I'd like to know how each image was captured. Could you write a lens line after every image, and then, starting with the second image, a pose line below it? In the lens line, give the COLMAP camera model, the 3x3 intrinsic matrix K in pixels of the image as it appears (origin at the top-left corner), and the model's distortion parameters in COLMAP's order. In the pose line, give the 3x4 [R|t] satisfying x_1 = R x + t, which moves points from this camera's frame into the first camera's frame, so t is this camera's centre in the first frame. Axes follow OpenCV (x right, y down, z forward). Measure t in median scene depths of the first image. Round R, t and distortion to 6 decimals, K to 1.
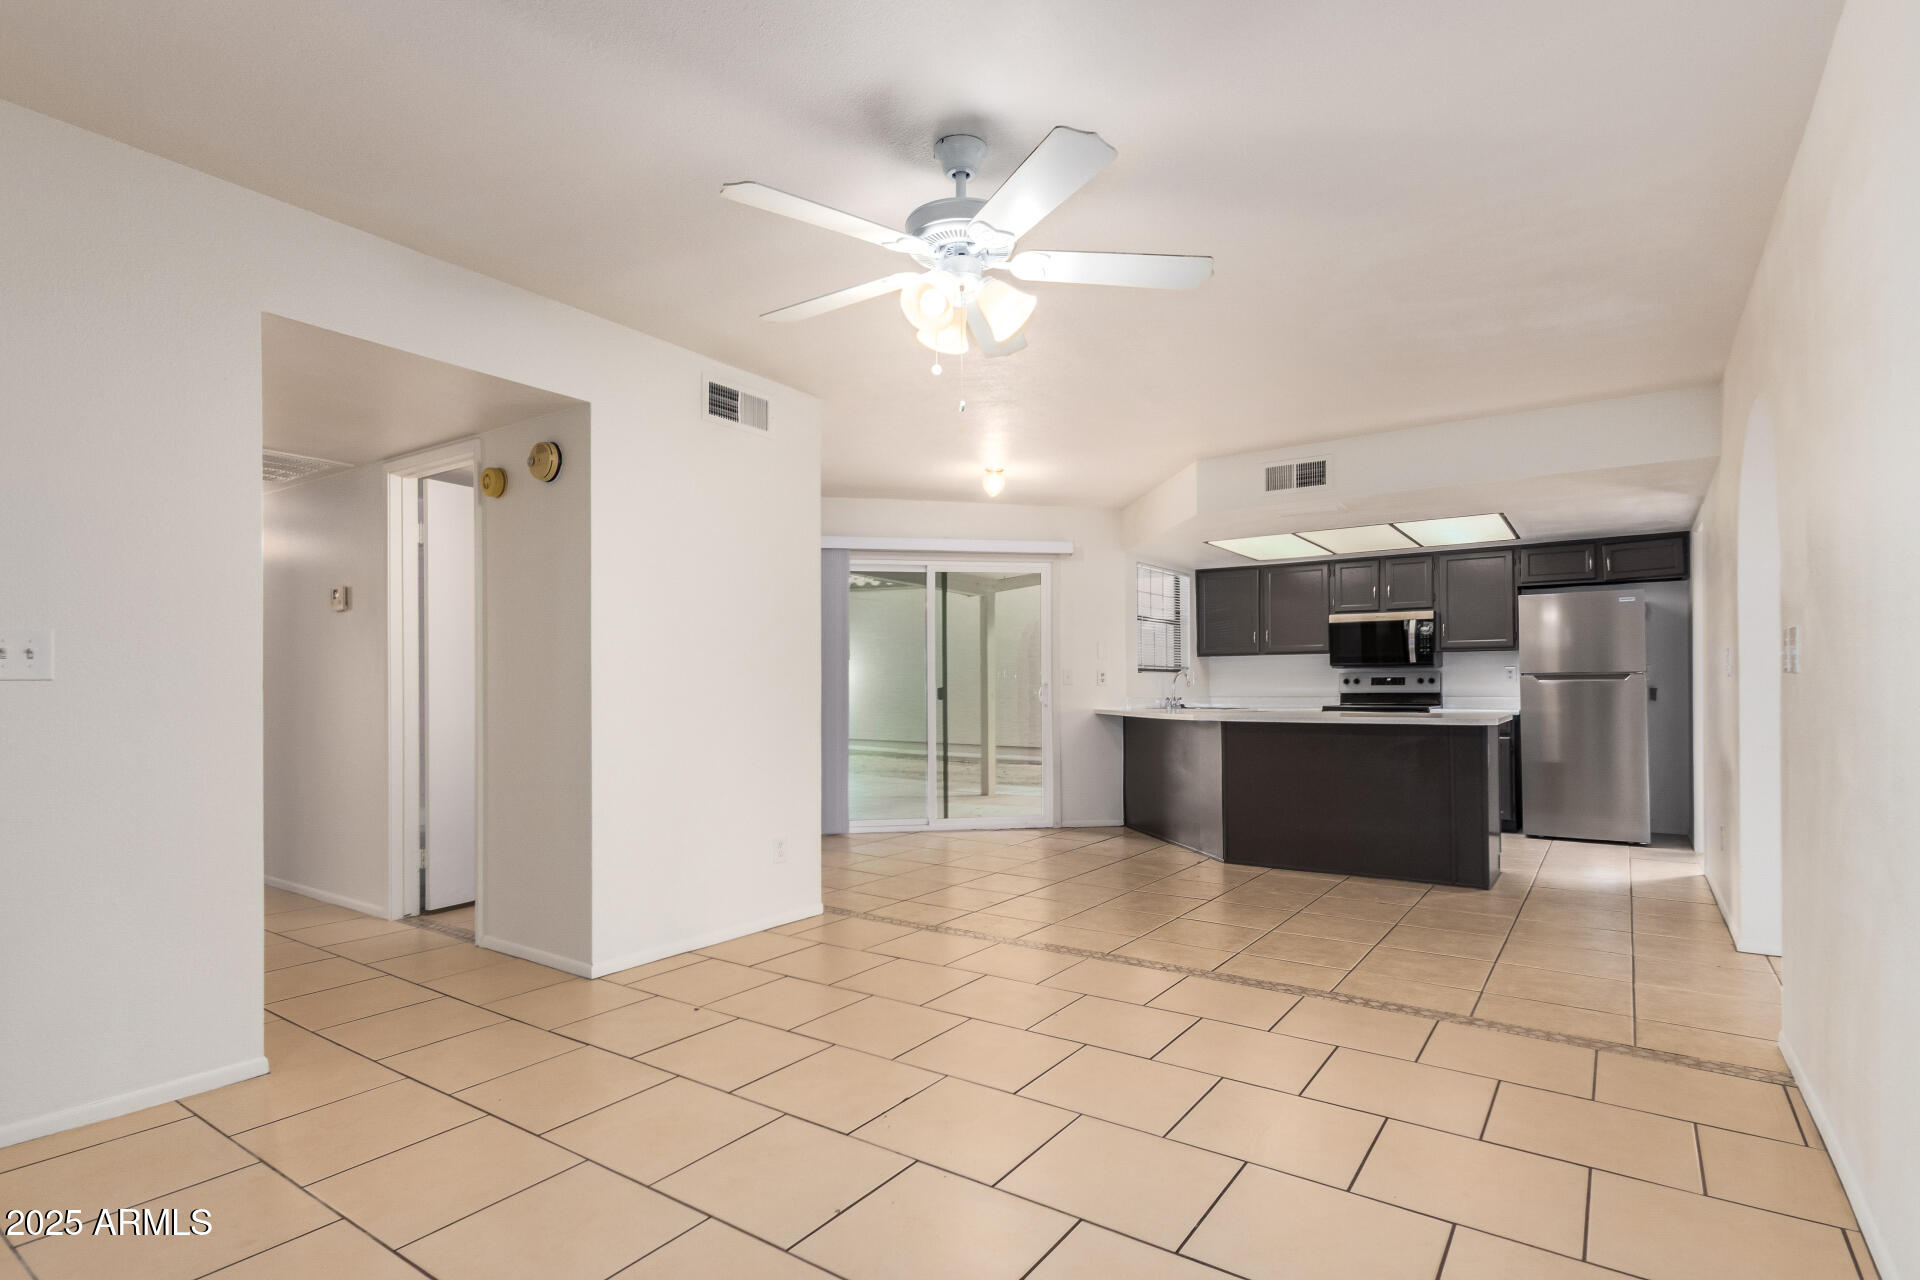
lens RADIAL K [[938.5, 0, 967.6], [0, 938.5, 677.0], [0, 0, 1]] dist [0.018284, 0.000080]
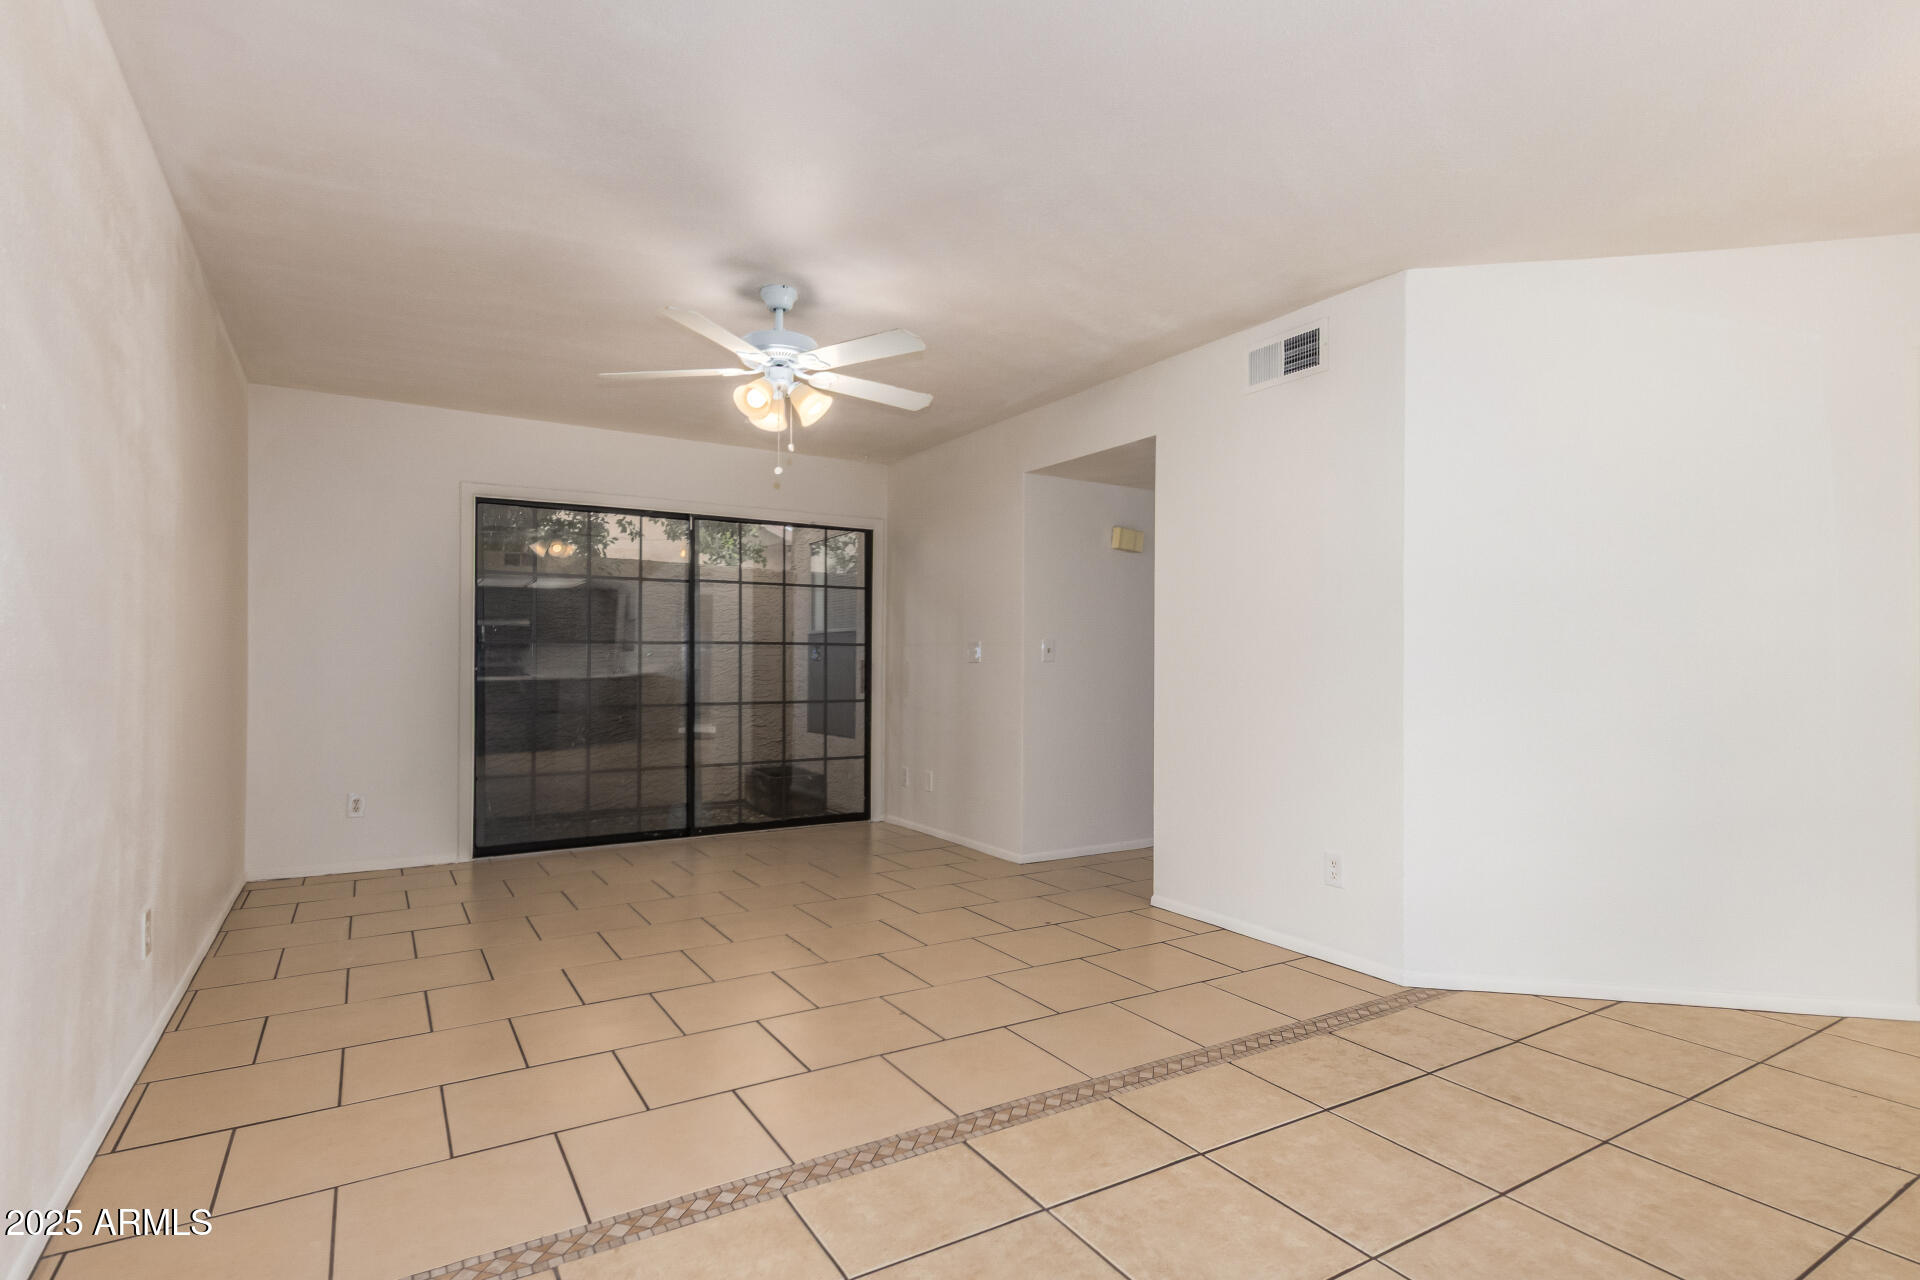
lens RADIAL K [[938.5, 0, 958.1], [0, 938.5, 651.0], [0, 0, 1]] dist [0.018284, 0.000080]
pose [[-0.400829, -0.011742, -0.916078, 0.744458], [0.005617, 0.999868, -0.015274, 0.006371], [0.916136, -0.011267, -0.400710, 1.131685]]
